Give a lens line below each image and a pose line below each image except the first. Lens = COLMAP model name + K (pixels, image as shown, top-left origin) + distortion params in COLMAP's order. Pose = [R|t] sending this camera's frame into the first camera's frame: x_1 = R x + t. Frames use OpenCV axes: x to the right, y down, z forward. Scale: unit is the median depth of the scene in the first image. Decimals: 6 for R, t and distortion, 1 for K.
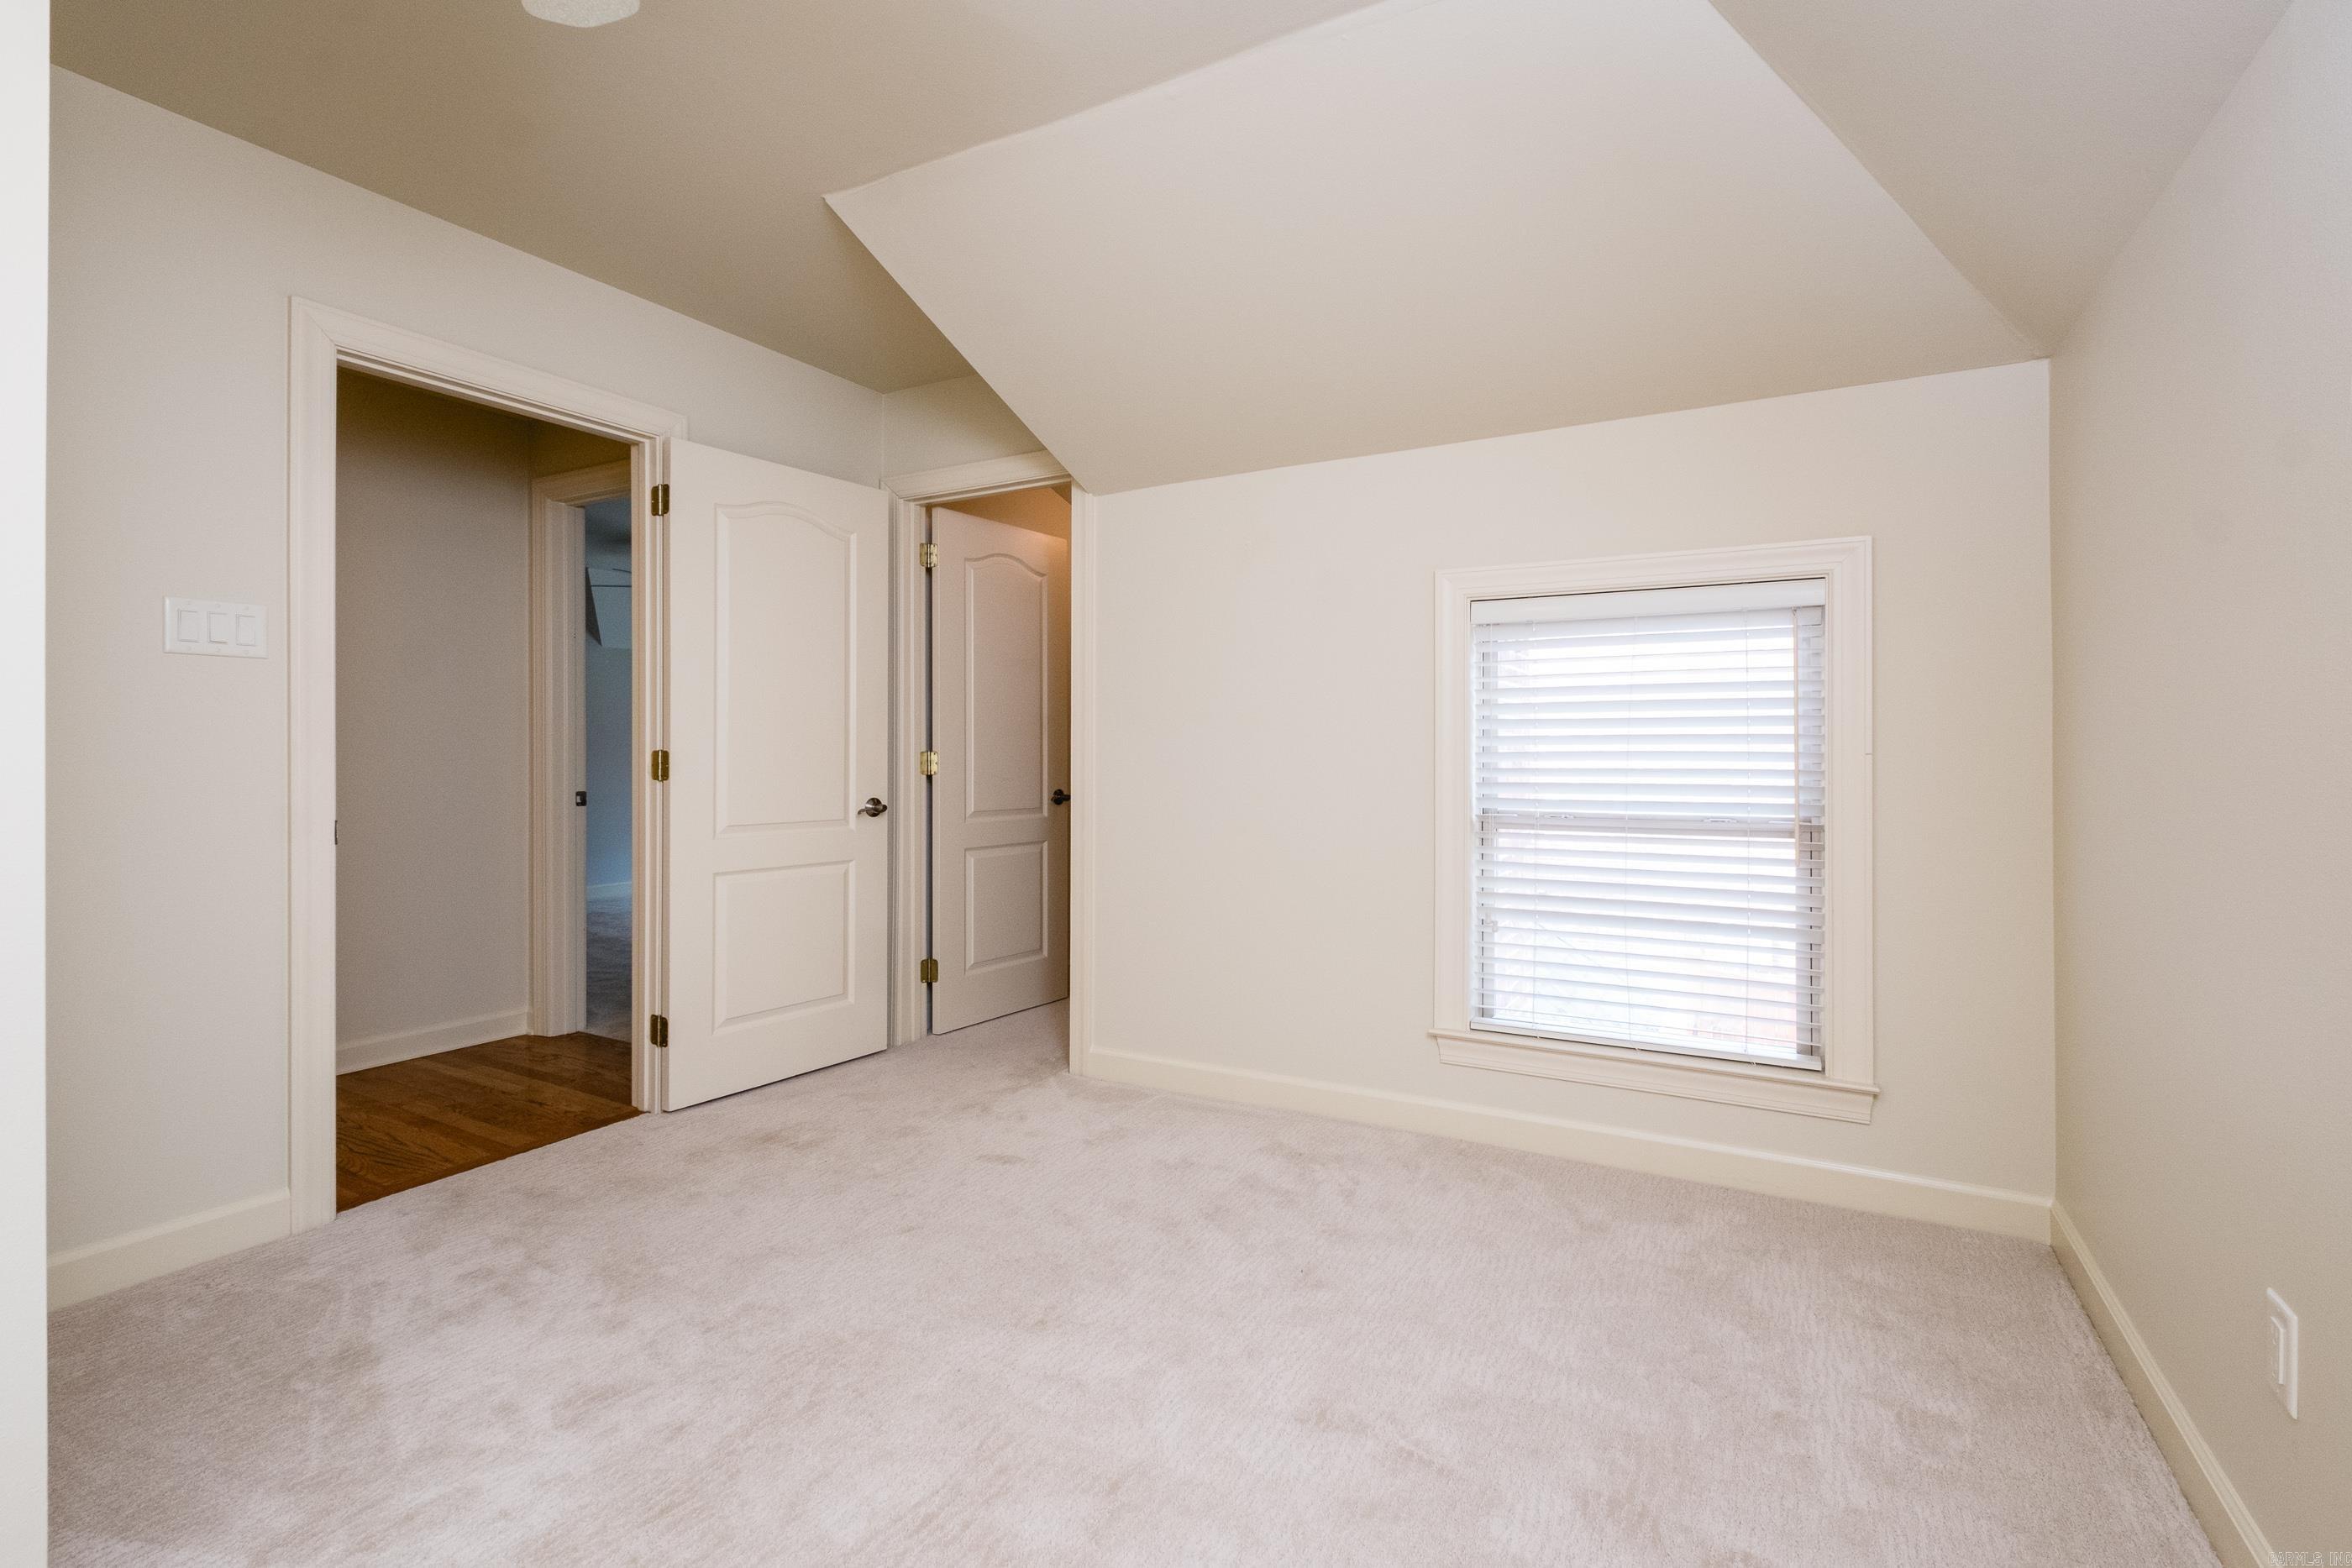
lens RADIAL K [[1050.7, 0, 1113.7], [0, 1050.7, 766.5], [0, 0, 1]] dist [-0.000910, -0.000105]
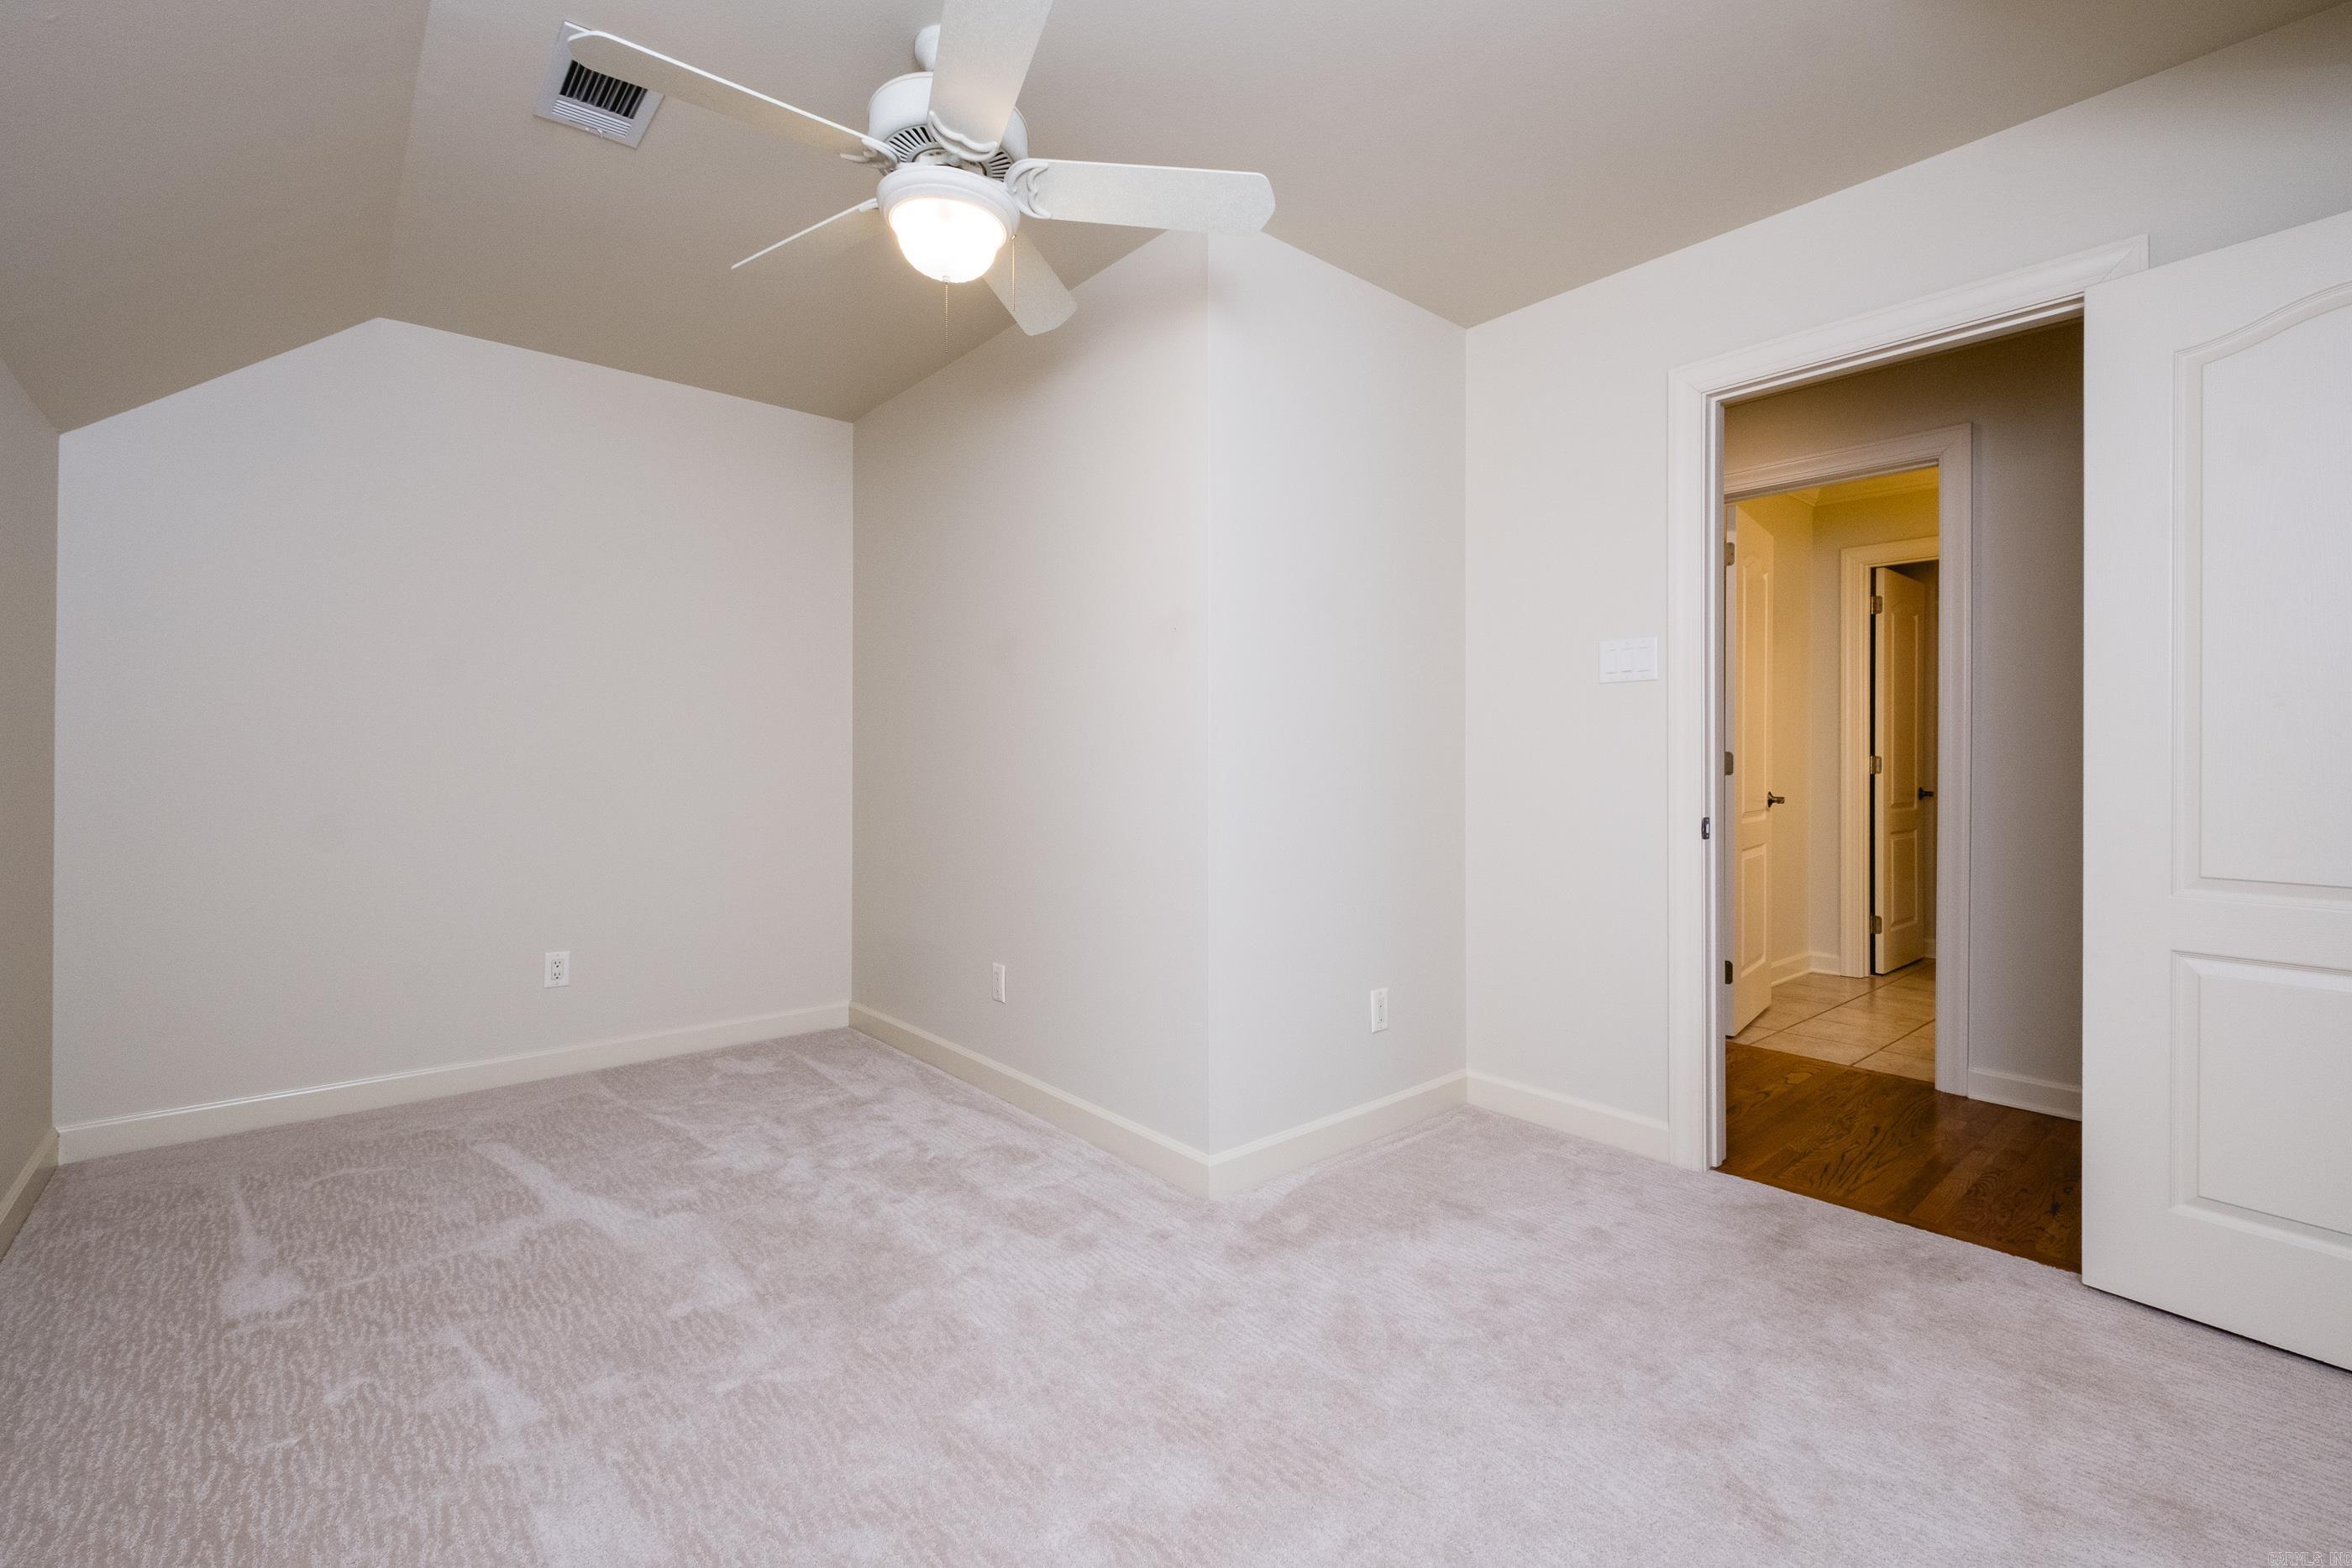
lens RADIAL K [[1020.8, 0, 1194.3], [0, 1020.8, 785.9], [0, 0, 1]] dist [0.000381, -0.000027]
pose [[-0.282805, 0.014268, -0.959071, 0.433697], [-0.018472, 0.999623, 0.020319, 0.005225], [0.958999, 0.023462, -0.282435, 0.741721]]
